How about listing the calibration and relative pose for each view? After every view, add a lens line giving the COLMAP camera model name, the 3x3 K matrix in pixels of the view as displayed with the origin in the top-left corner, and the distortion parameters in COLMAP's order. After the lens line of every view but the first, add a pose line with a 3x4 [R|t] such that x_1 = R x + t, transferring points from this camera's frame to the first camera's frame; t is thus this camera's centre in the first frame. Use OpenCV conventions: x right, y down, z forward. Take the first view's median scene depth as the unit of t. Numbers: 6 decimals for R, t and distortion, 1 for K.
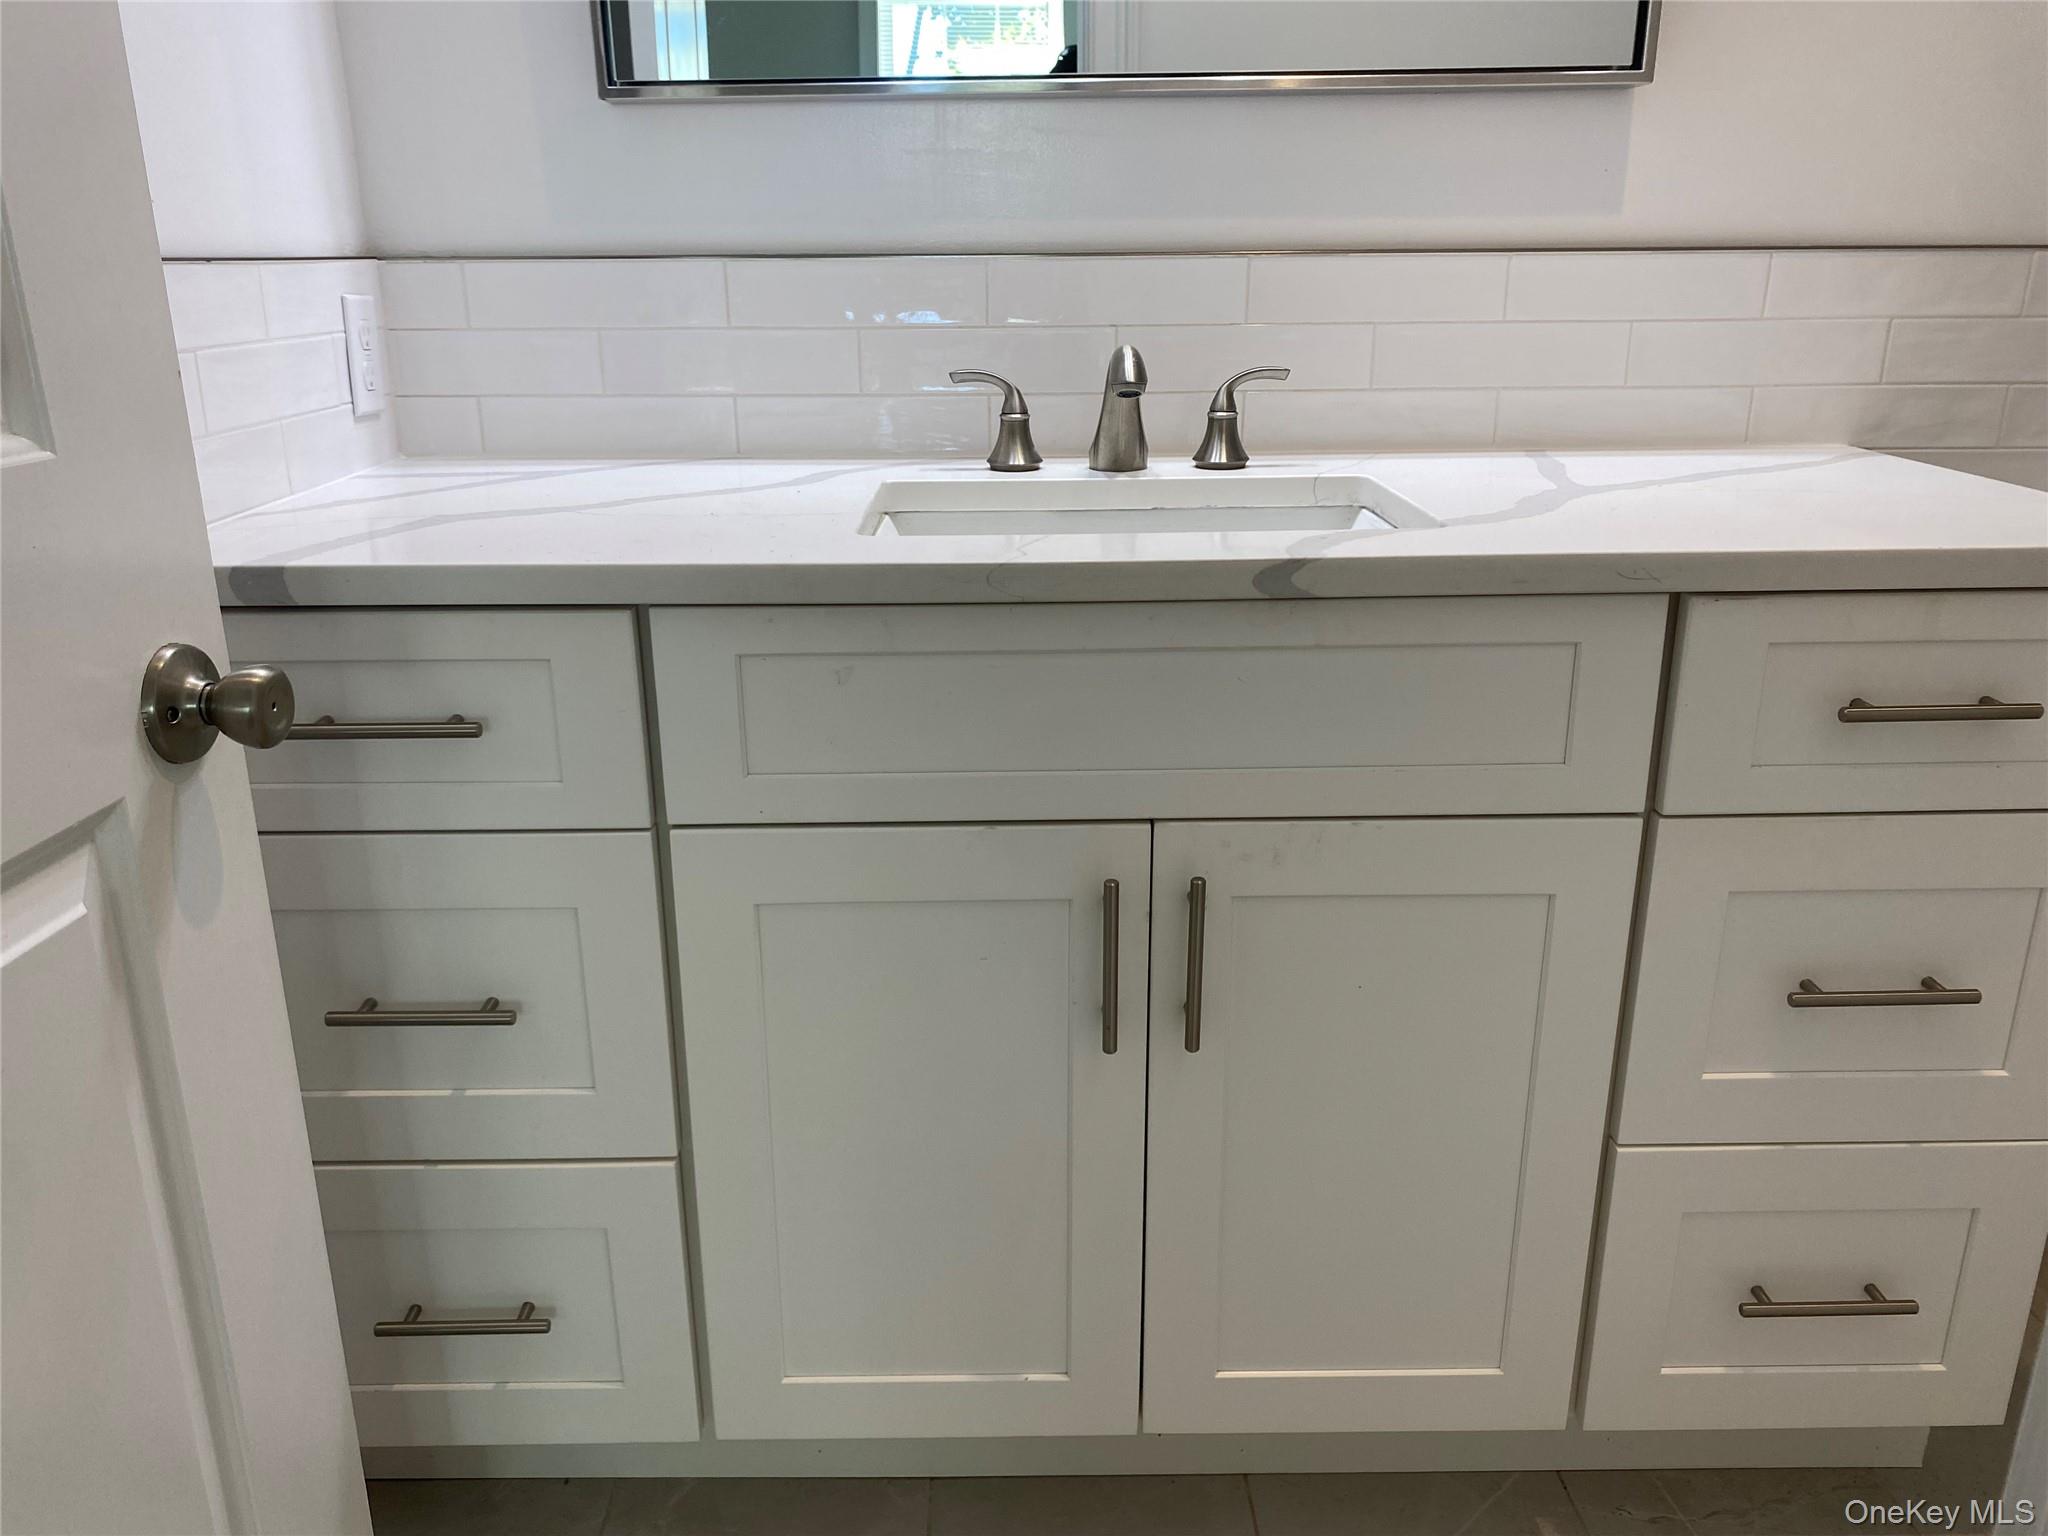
lens RADIAL K [[1562.0, 0, 1024.0], [0, 1562.0, 768.0], [0, 0, 1]] dist [0.042802, -0.063358]
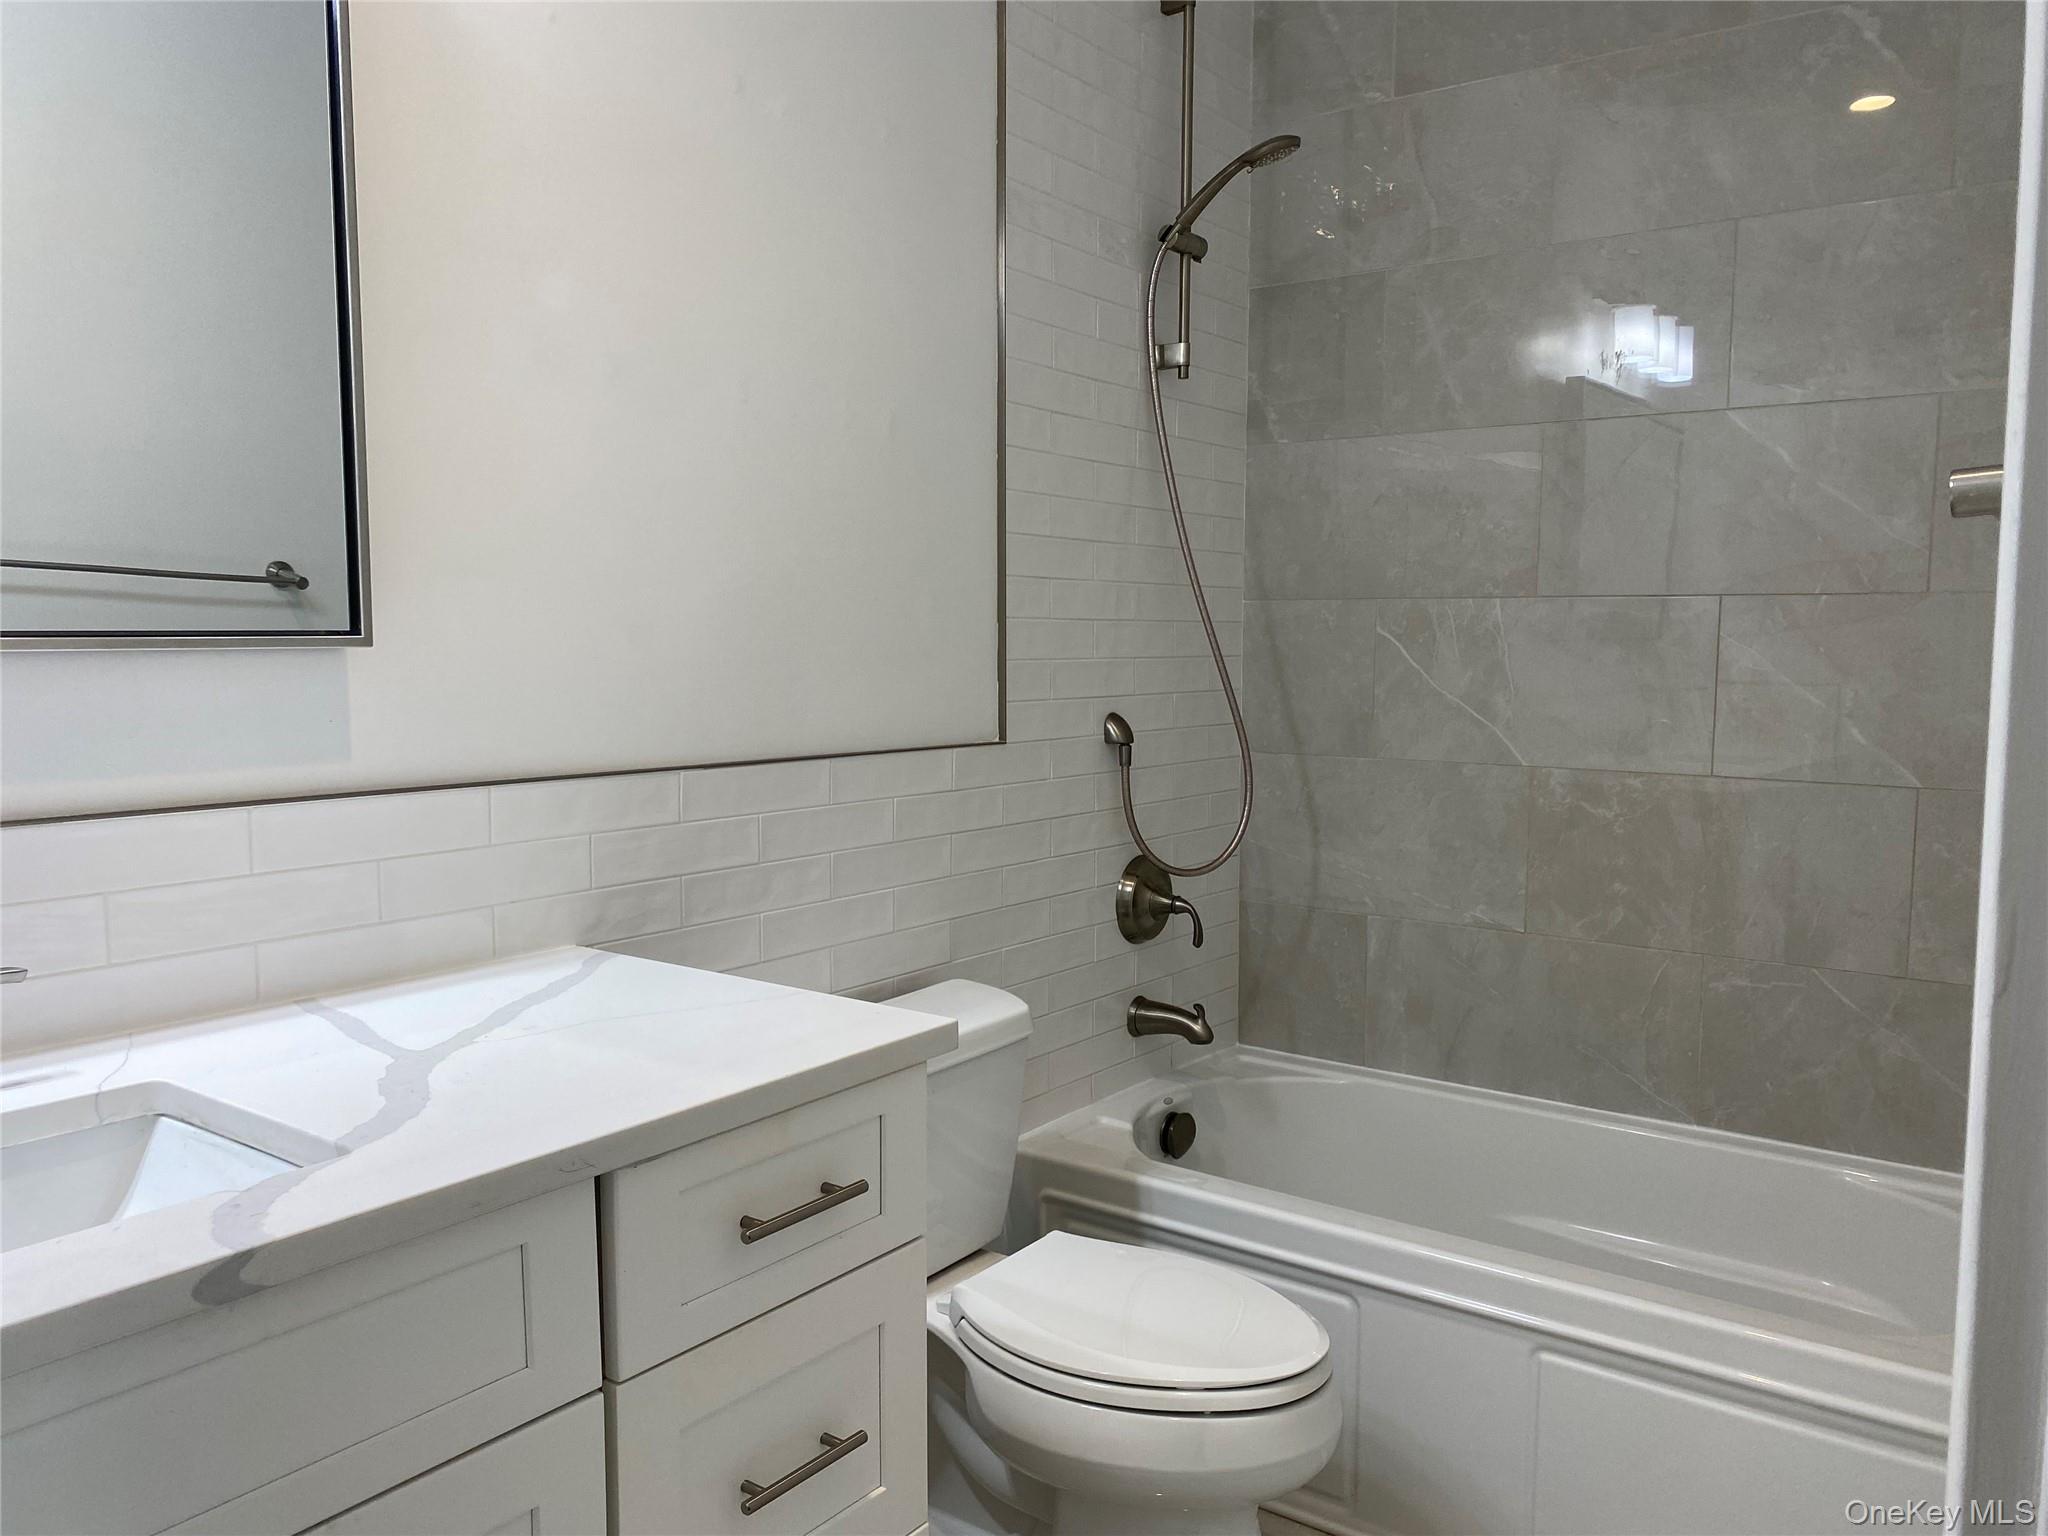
lens RADIAL K [[1562.0, 0, 1024.0], [0, 1562.0, 768.0], [0, 0, 1]] dist [0.042802, -0.063358]
pose [[0.599112, -0.062826, 0.798196, -0.183320], [0.237990, 0.965832, -0.102610, -0.152021], [-0.764477, 0.251438, 0.593594, 0.072921]]
